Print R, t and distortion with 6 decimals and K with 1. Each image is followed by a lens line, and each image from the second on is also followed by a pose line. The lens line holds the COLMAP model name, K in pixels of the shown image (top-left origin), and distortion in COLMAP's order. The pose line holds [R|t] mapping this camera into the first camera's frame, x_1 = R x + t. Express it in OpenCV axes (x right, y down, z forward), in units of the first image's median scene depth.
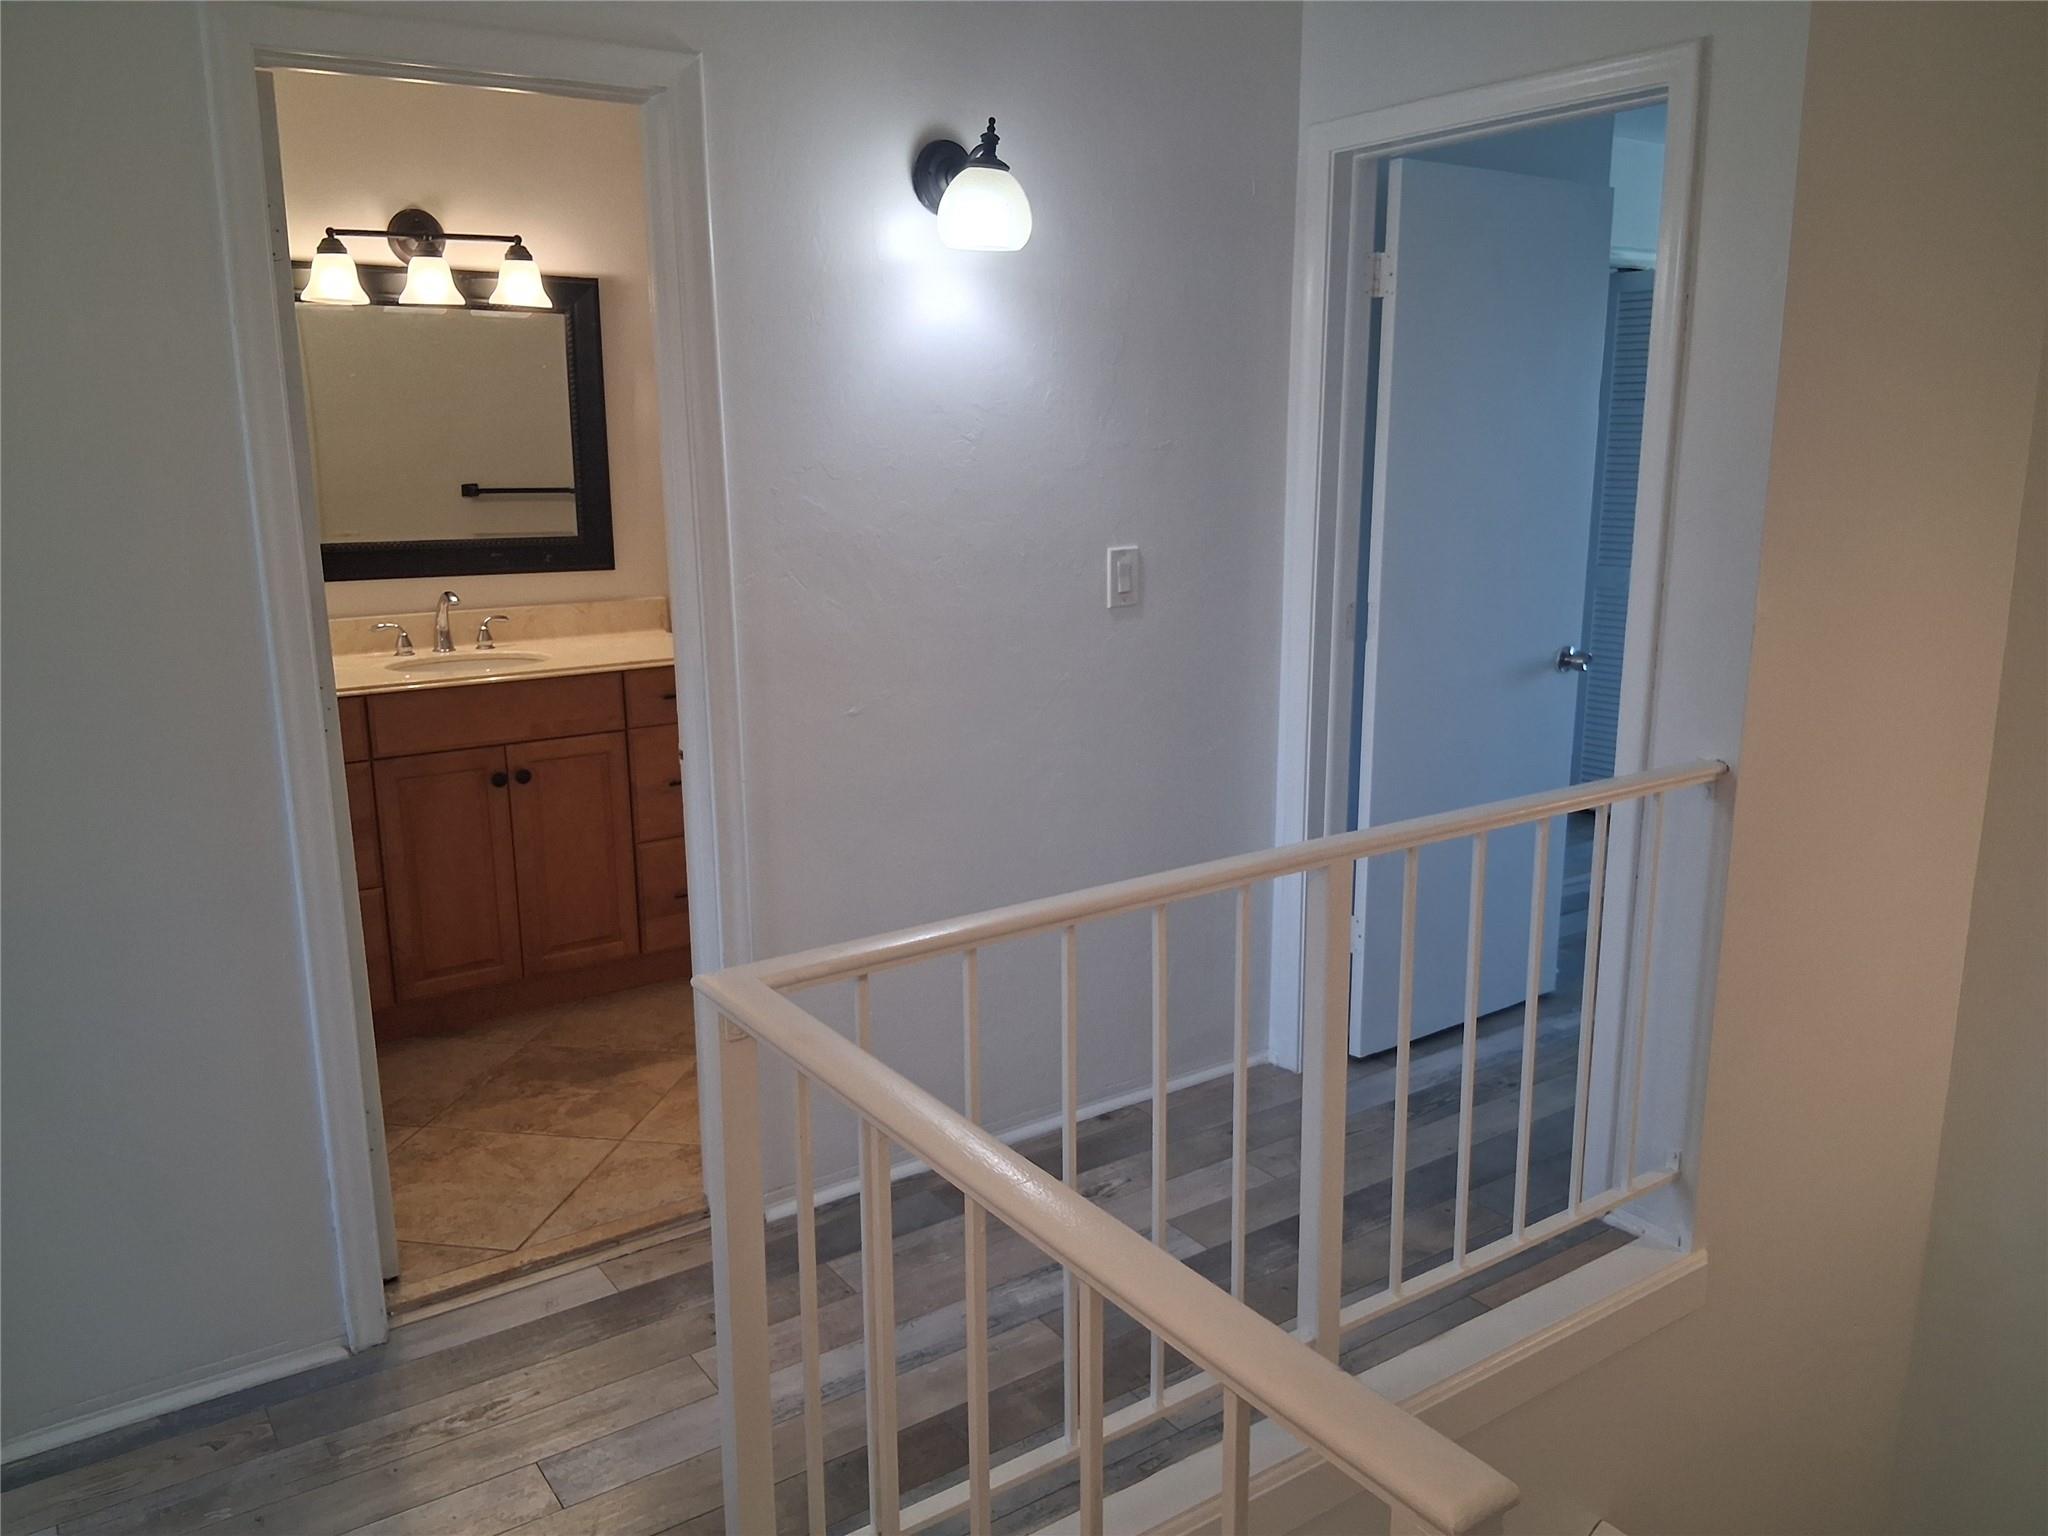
lens RADIAL K [[1533.6, 0, 1029.9], [0, 1533.6, 774.1], [0, 0, 1]] dist [0.111286, -0.181471]
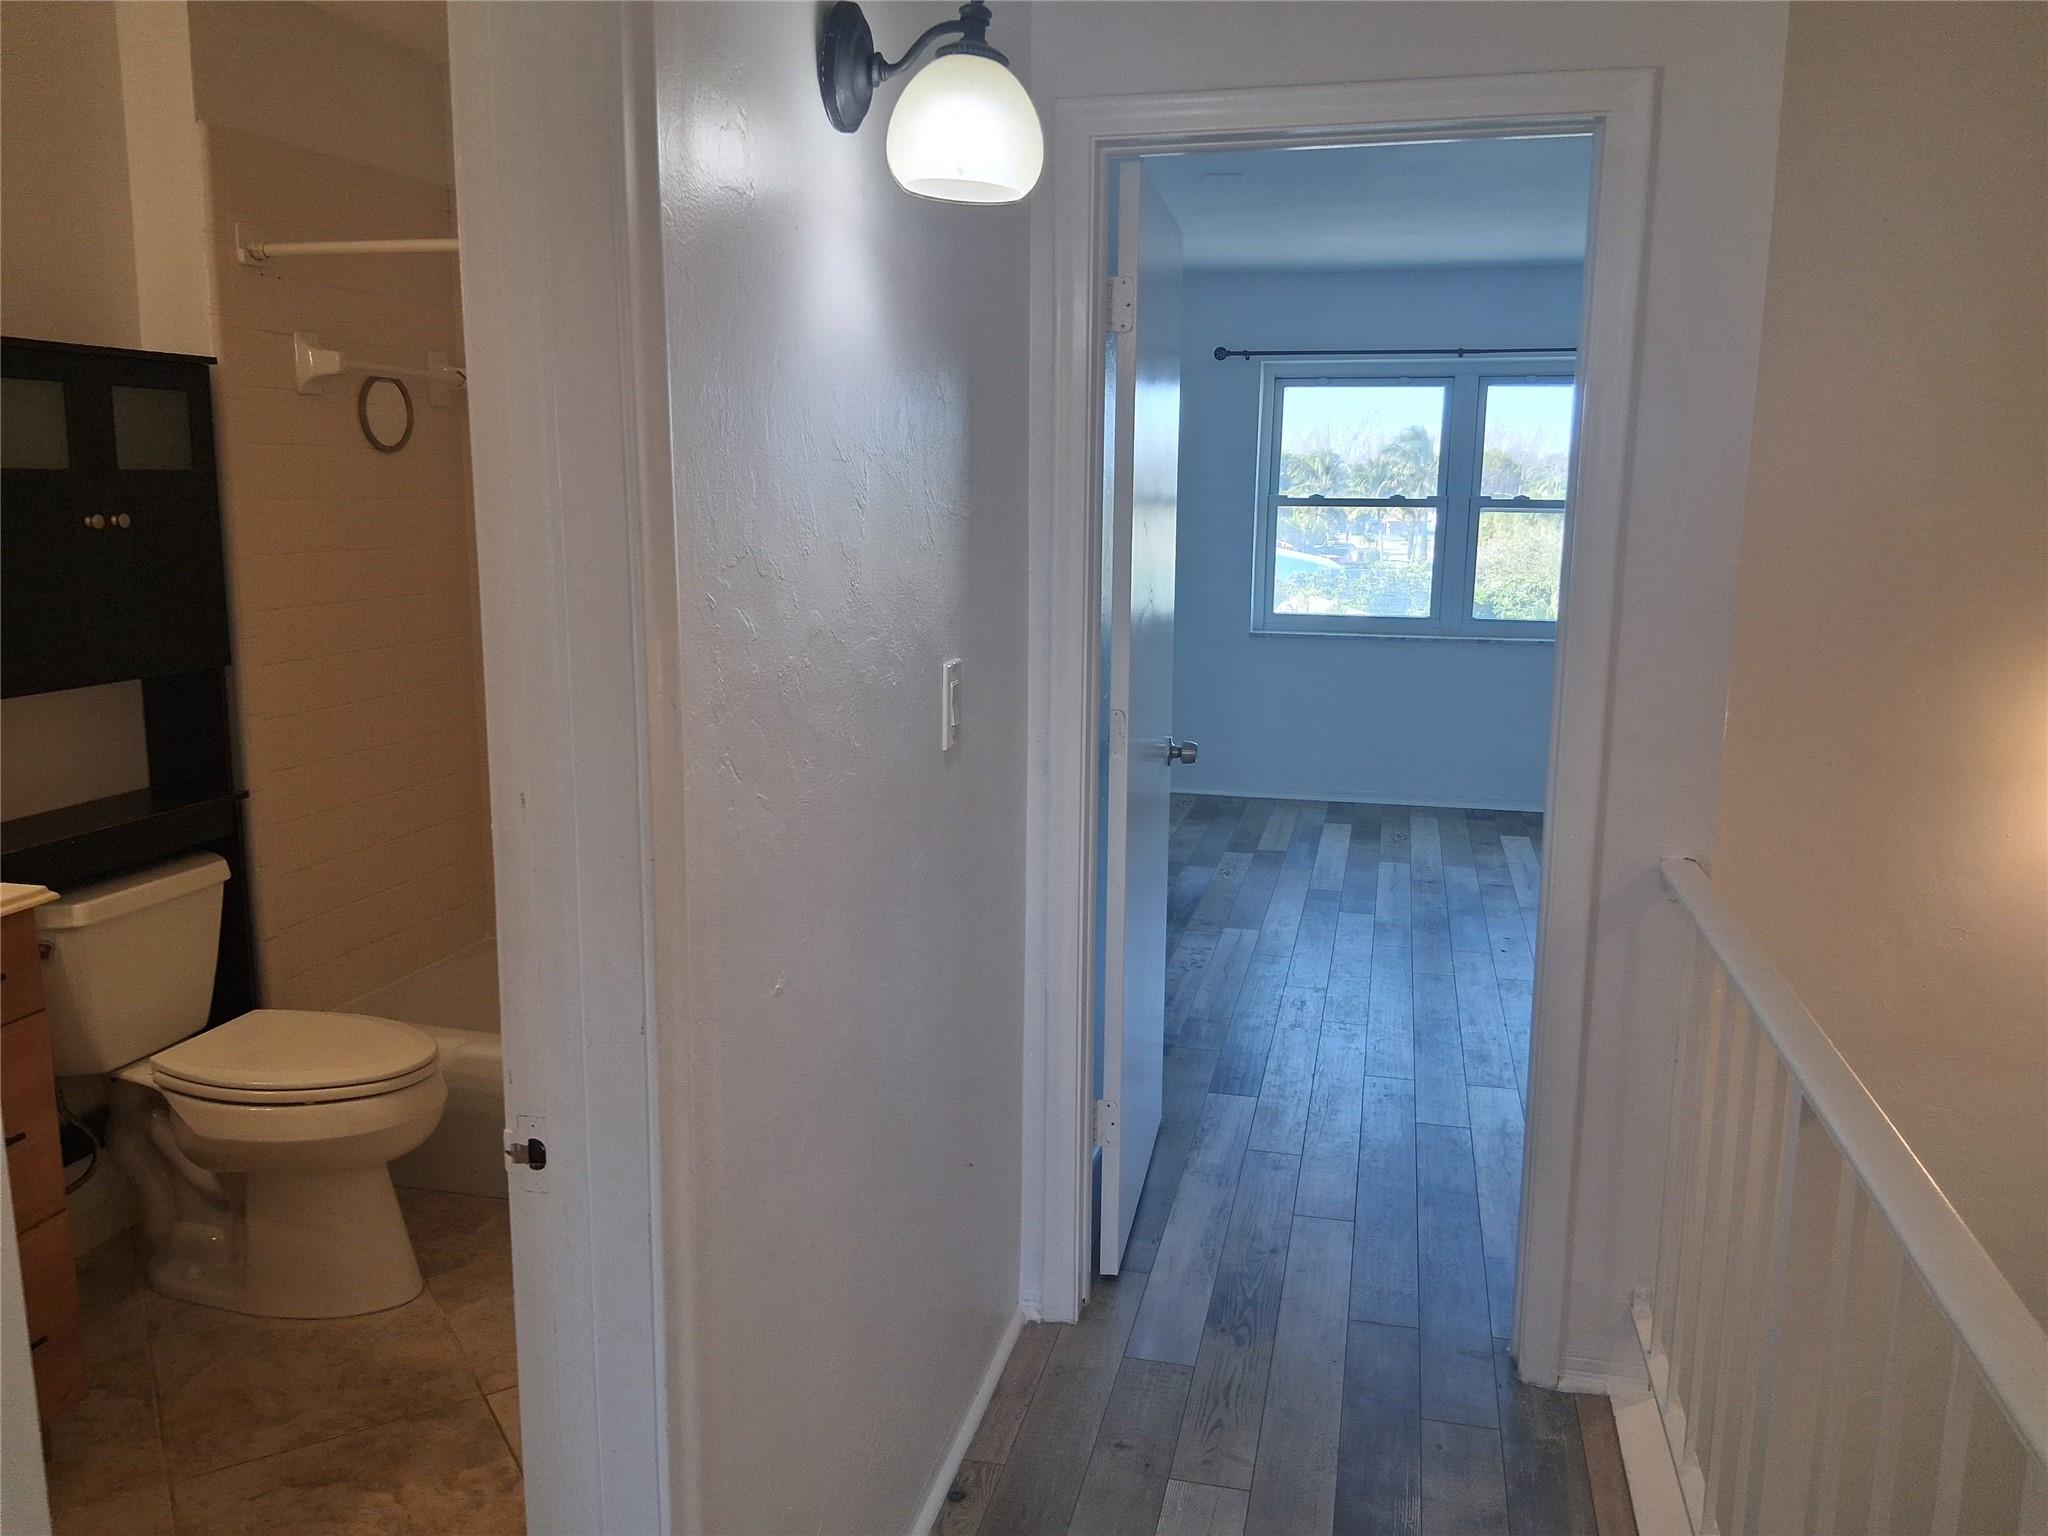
lens RADIAL K [[1533.6, 0, 1029.9], [0, 1533.6, 774.1], [0, 0, 1]] dist [0.111286, -0.181471]
pose [[0.747255, -0.104694, 0.656238, -0.367801], [0.130339, 0.991421, 0.009752, -0.100653], [-0.651630, 0.078246, 0.754491, 0.470750]]
